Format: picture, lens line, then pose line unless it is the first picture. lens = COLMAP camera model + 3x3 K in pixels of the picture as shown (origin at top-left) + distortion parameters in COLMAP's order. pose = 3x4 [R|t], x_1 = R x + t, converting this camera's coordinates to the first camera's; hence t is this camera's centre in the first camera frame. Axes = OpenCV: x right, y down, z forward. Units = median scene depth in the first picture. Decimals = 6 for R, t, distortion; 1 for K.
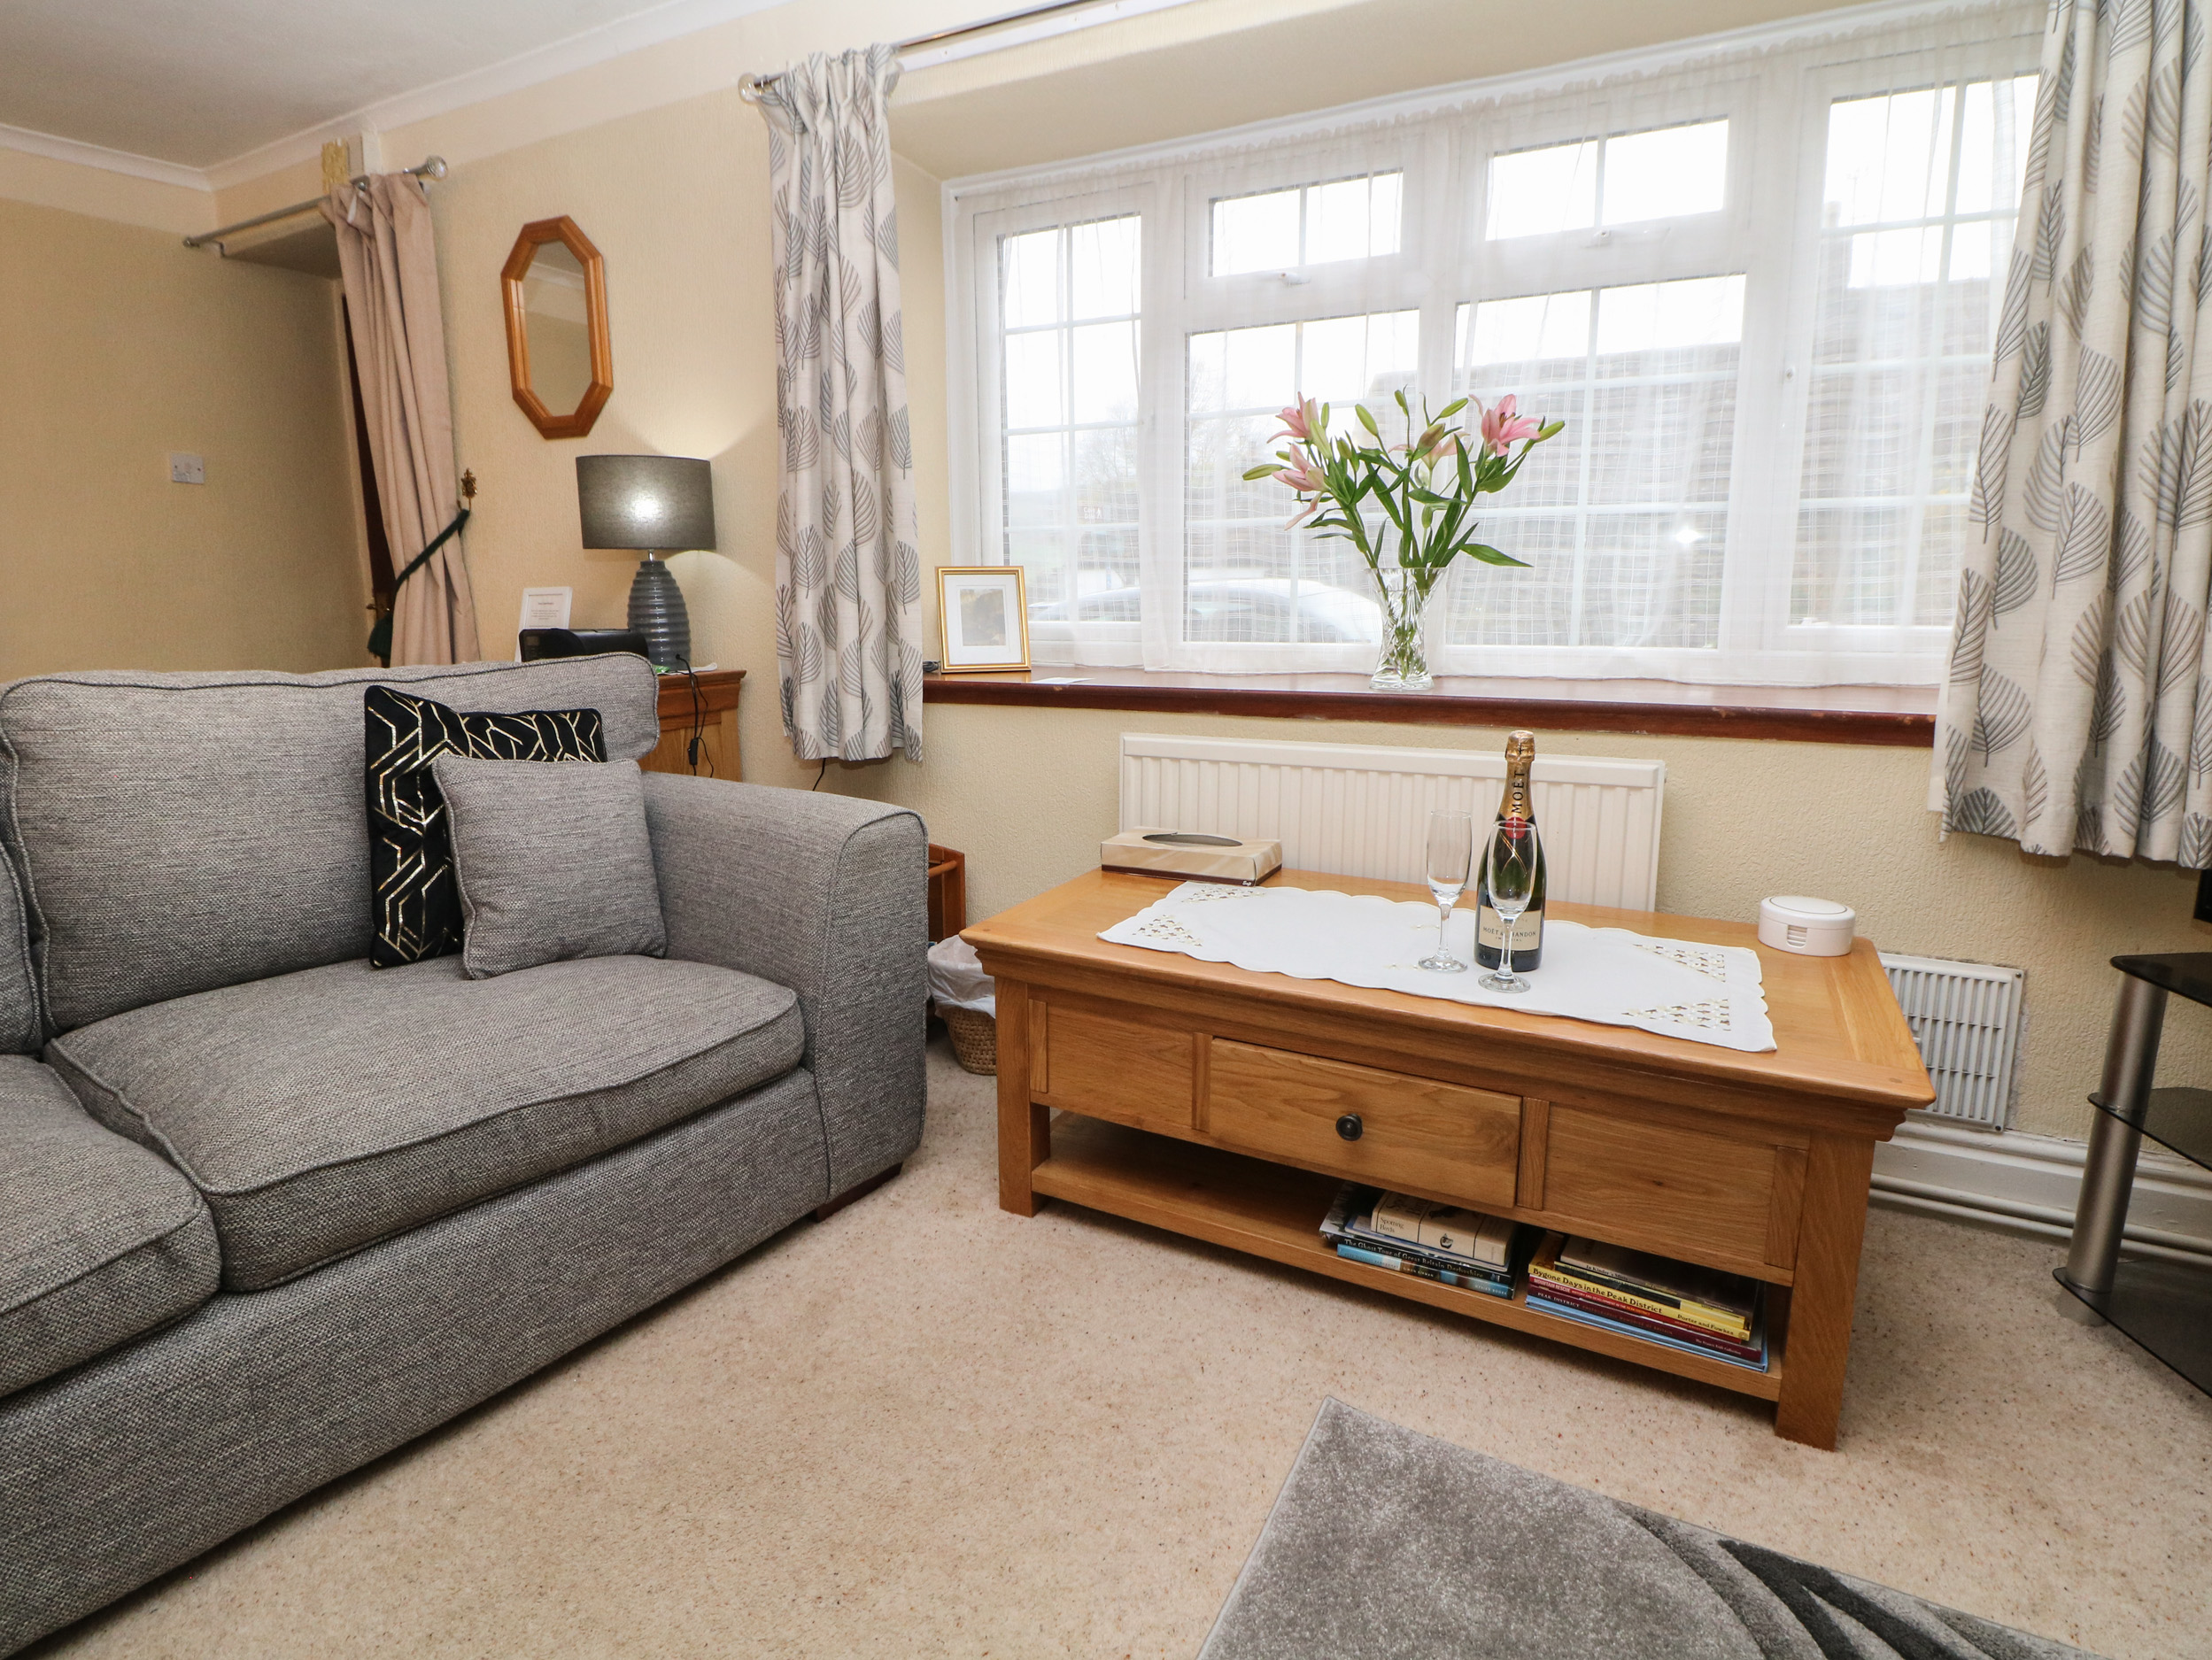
lens RADIAL K [[1134.8, 0, 1116.4], [0, 1134.8, 787.8], [0, 0, 1]] dist [-0.000495, -0.012441]
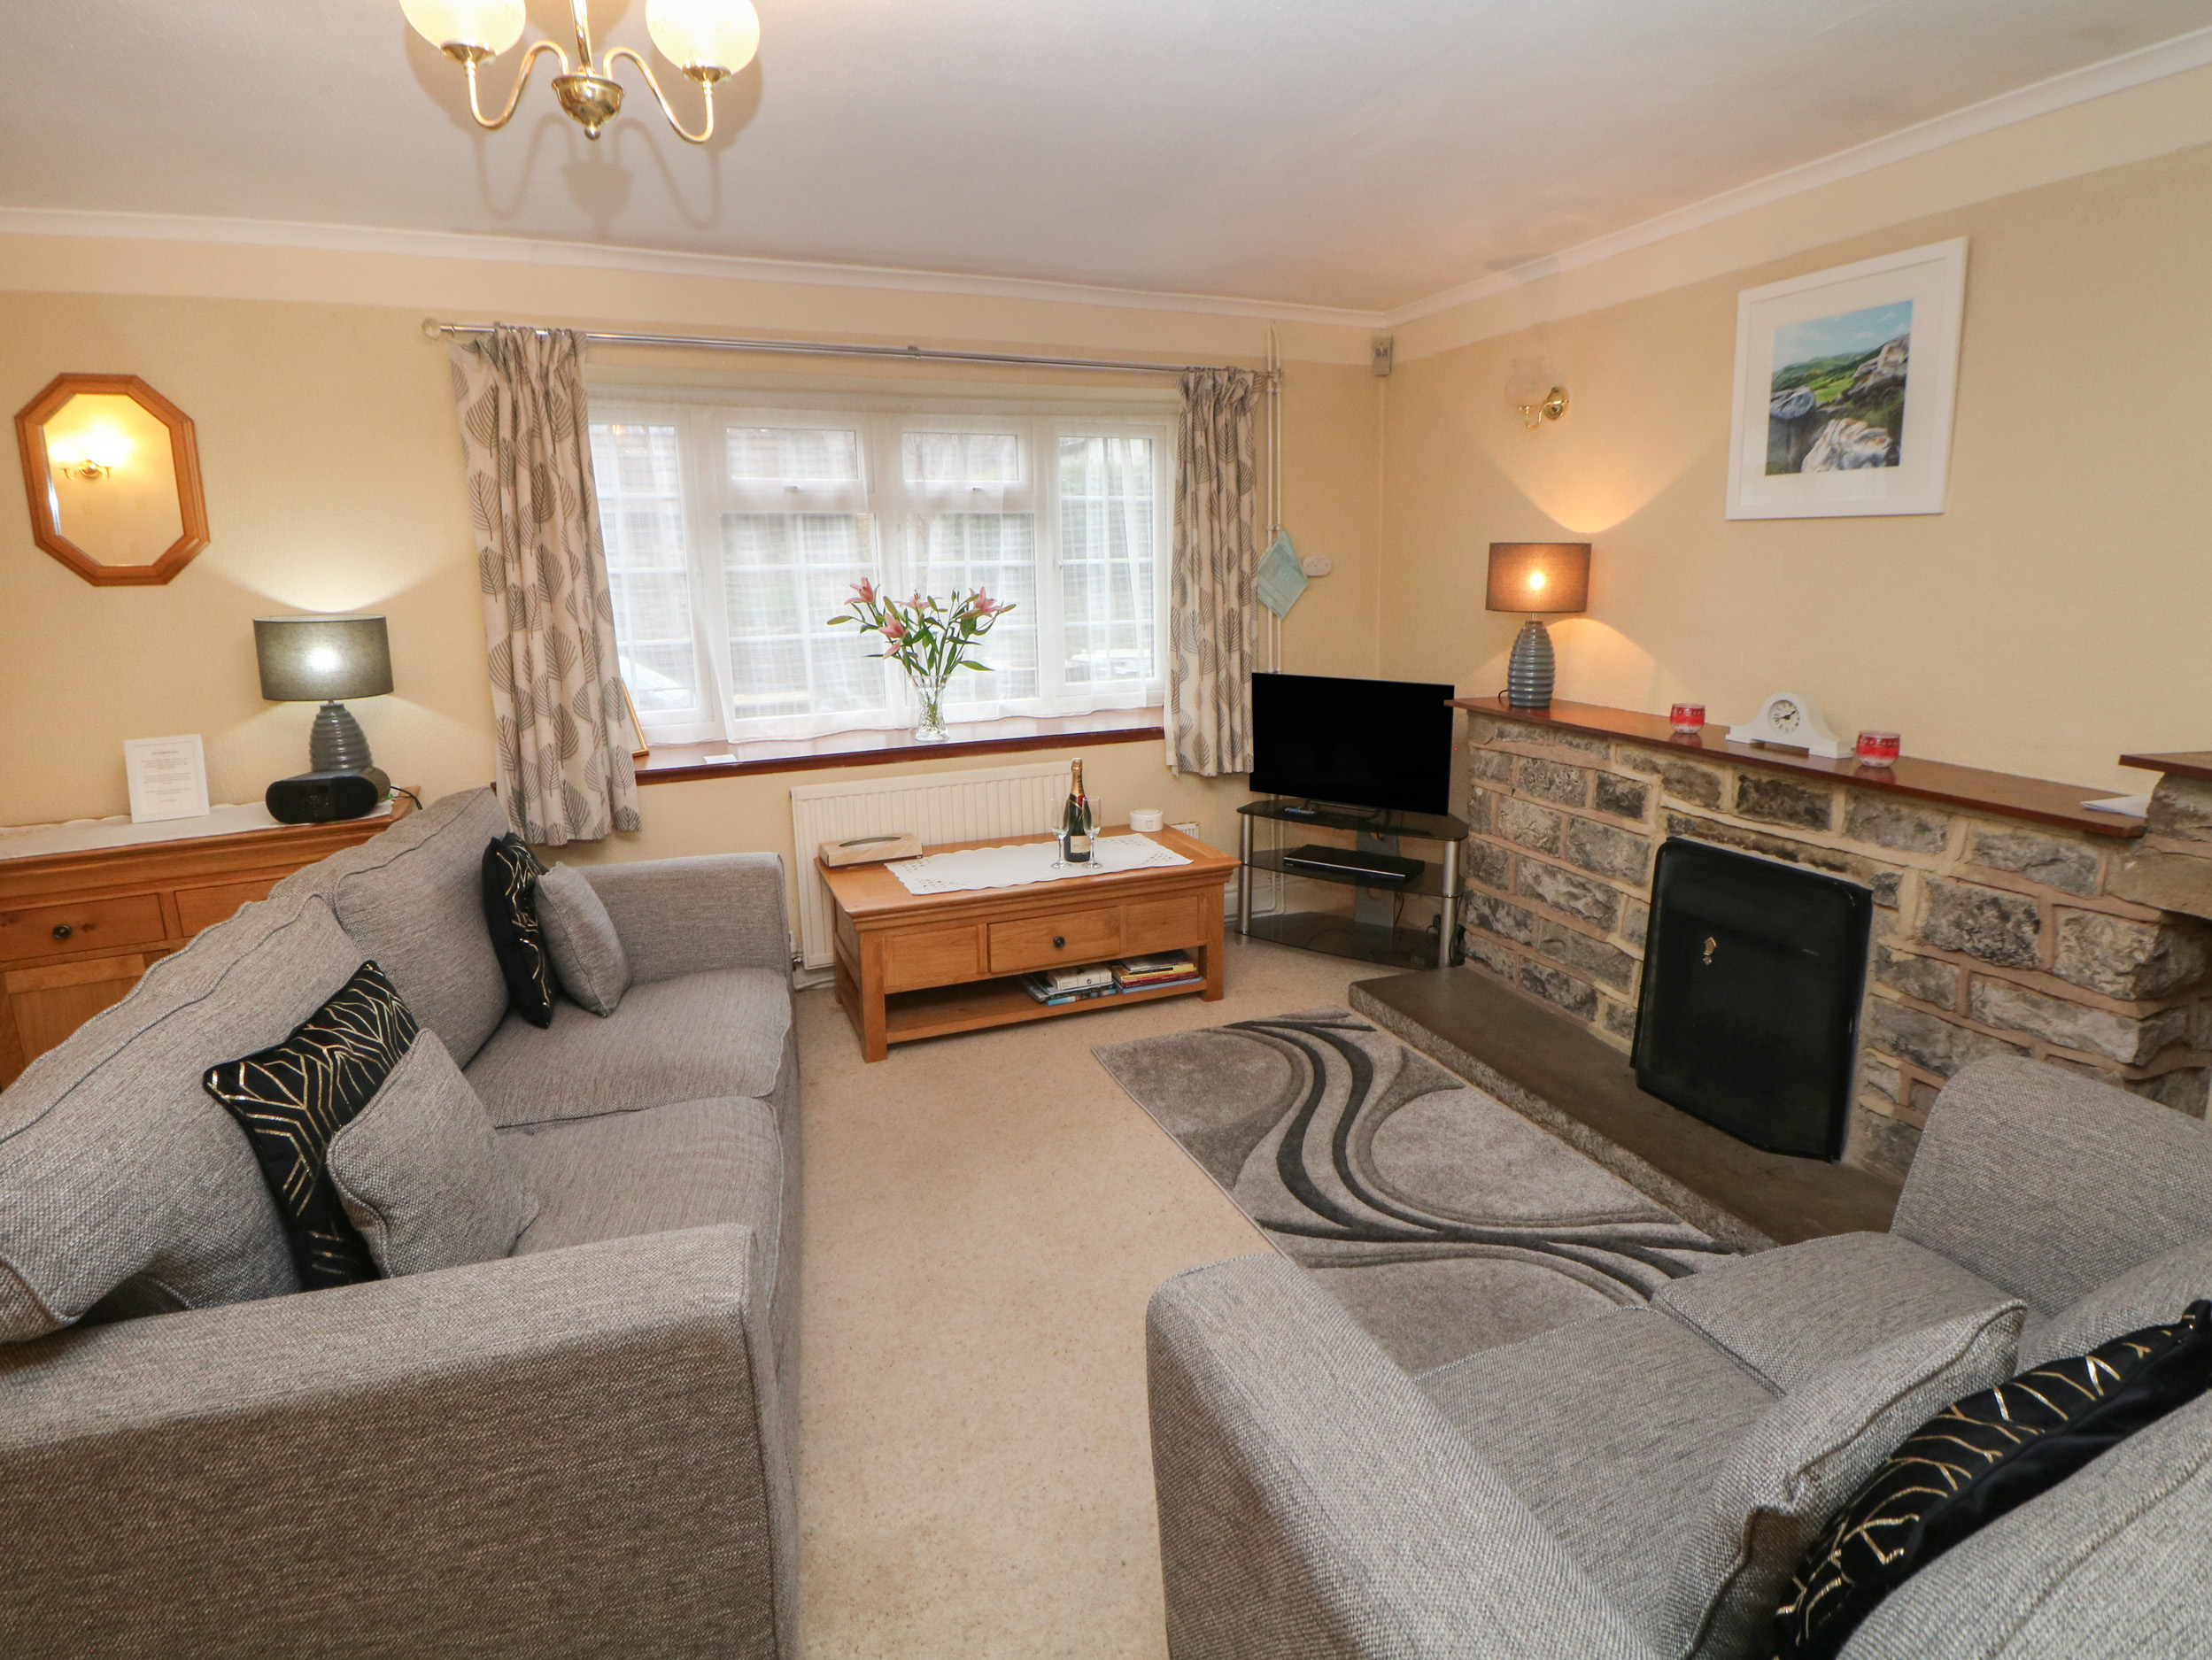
lens RADIAL K [[1151.7, 0, 1116.6], [0, 1151.7, 766.9], [0, 0, 1]] dist [0.000831, -0.012834]
pose [[0.626788, -0.148954, 0.764820, -1.282007], [0.141797, 0.986973, 0.076014, -0.184361], [-0.766179, 0.060805, 0.639744, -0.521792]]
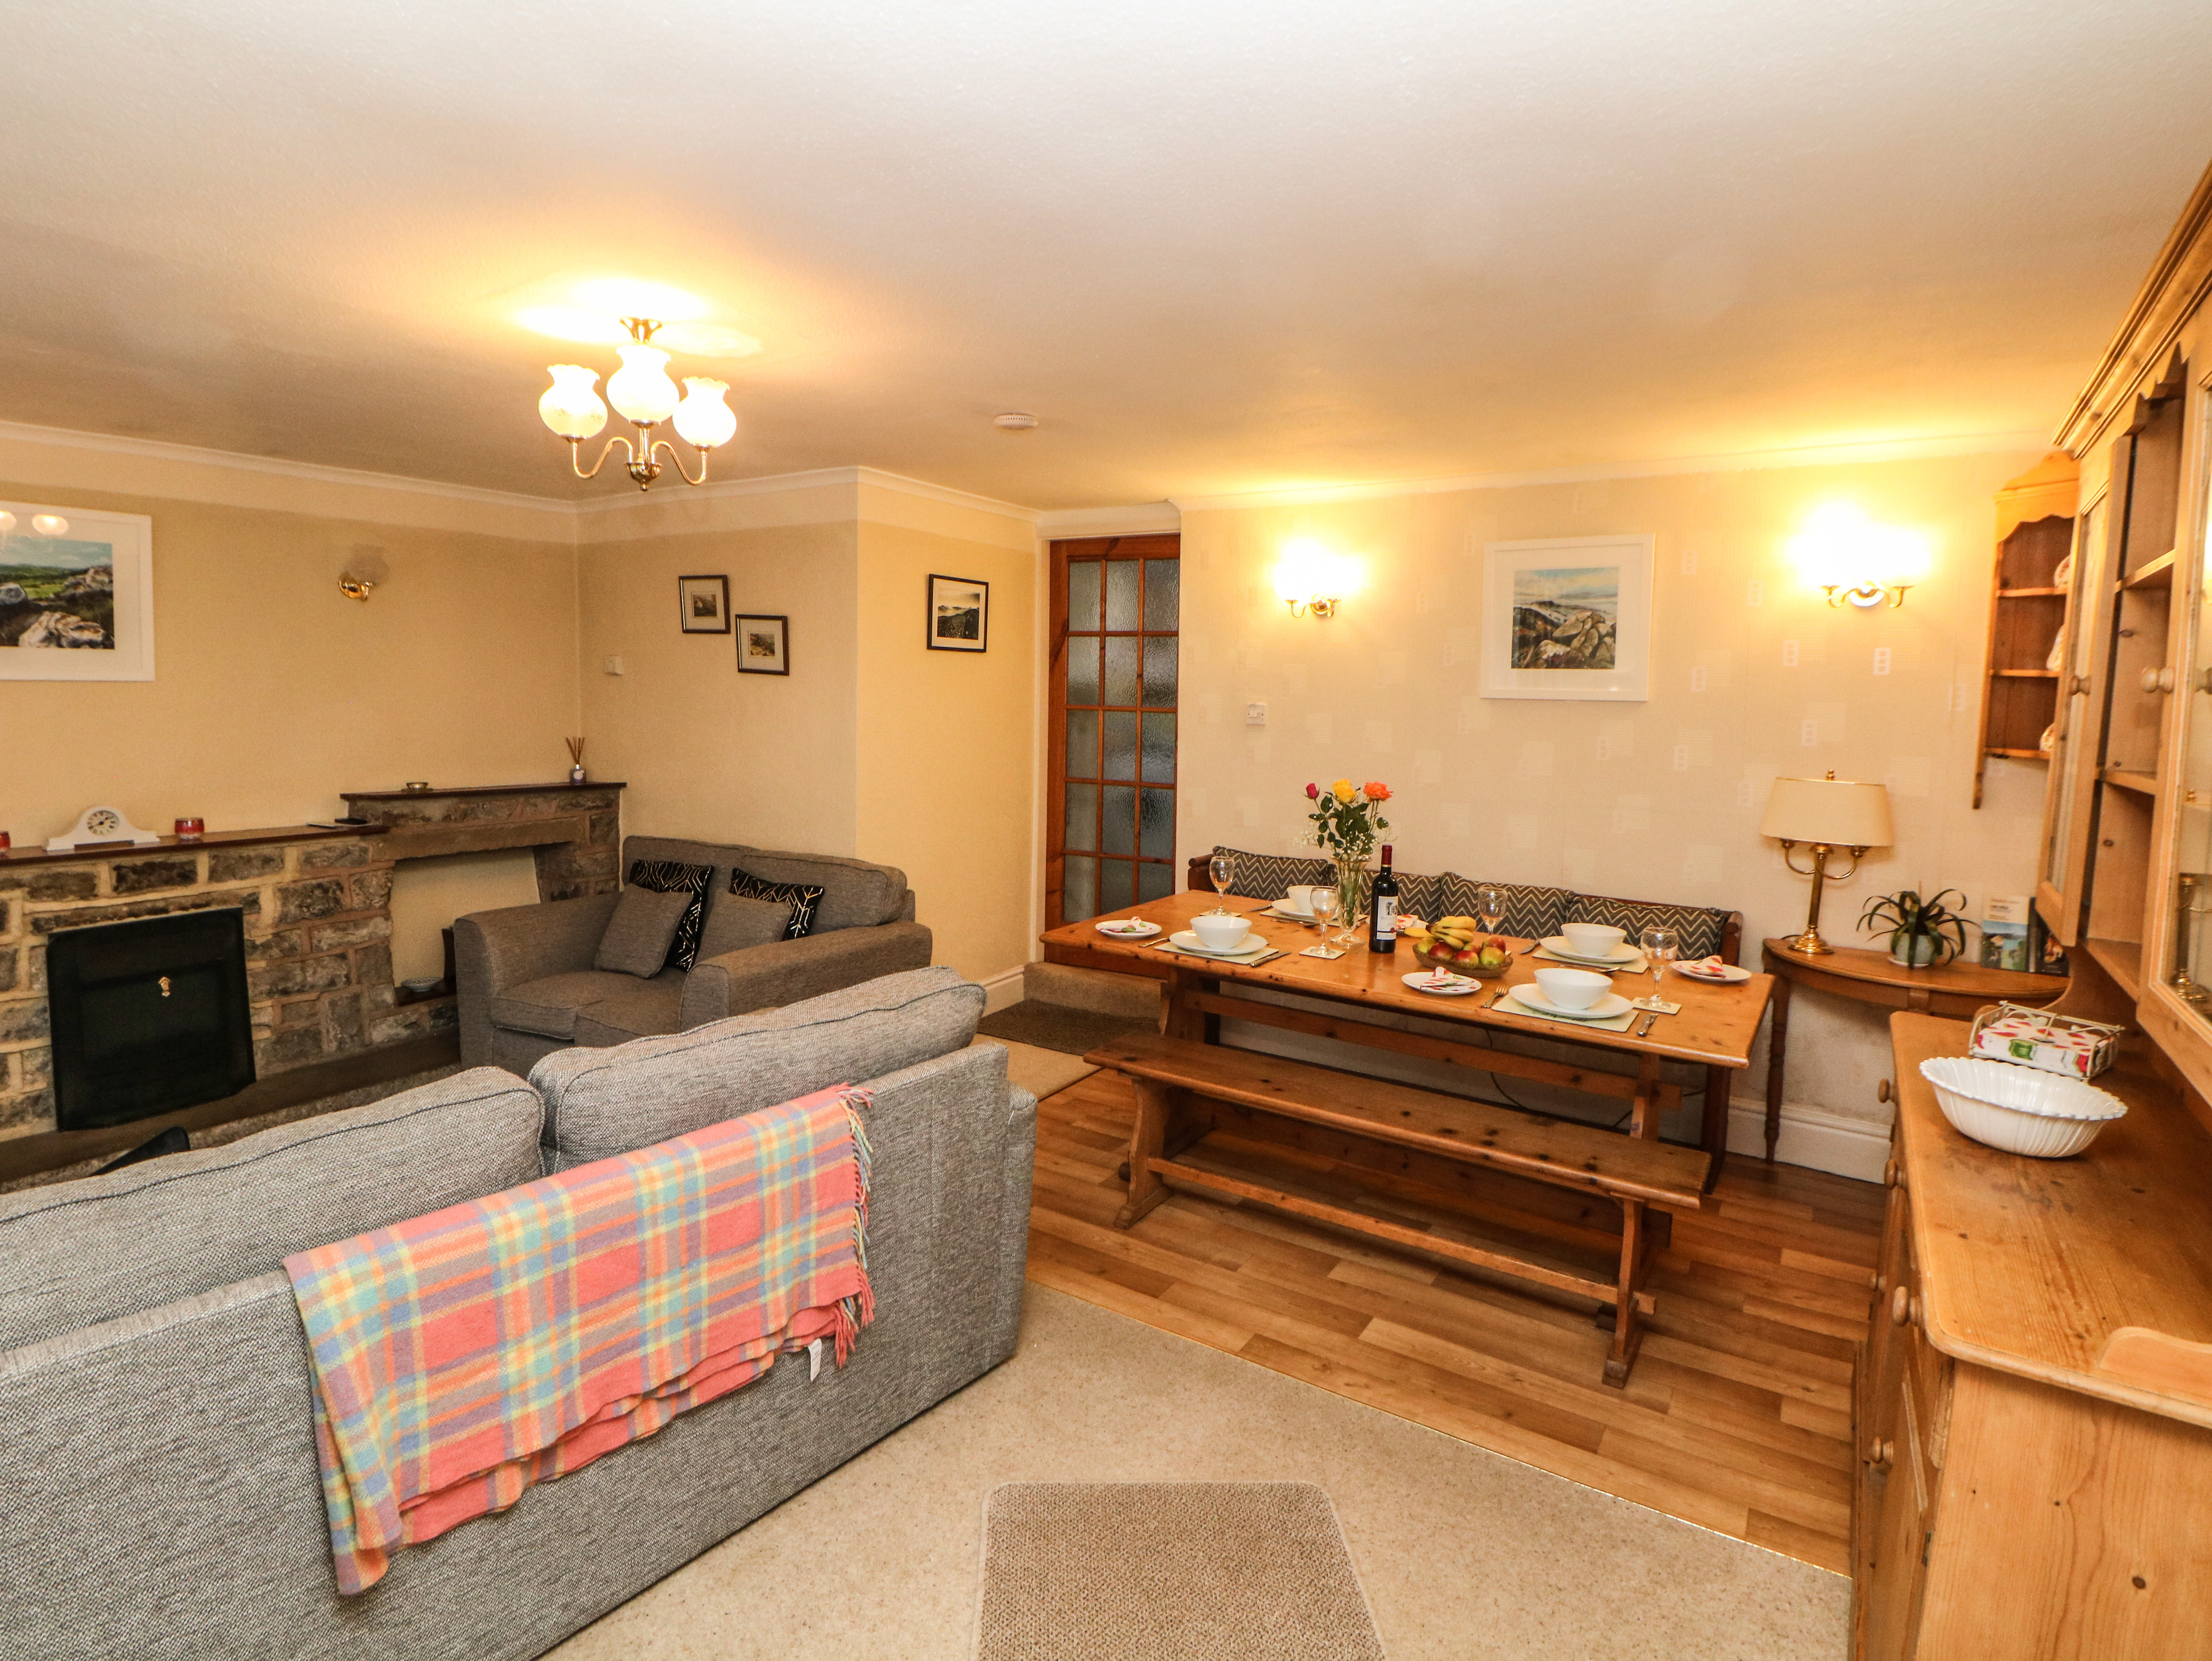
lens RADIAL K [[1151.9, 0, 1116.6], [0, 1151.9, 767.4], [0, 0, 1]] dist [0.000831, -0.012834]
pose [[-0.997947, -0.011318, 0.063035, -1.573971], [0.003855, 0.971861, 0.235522, -0.640296], [-0.063927, 0.235282, -0.969823, 1.906064]]
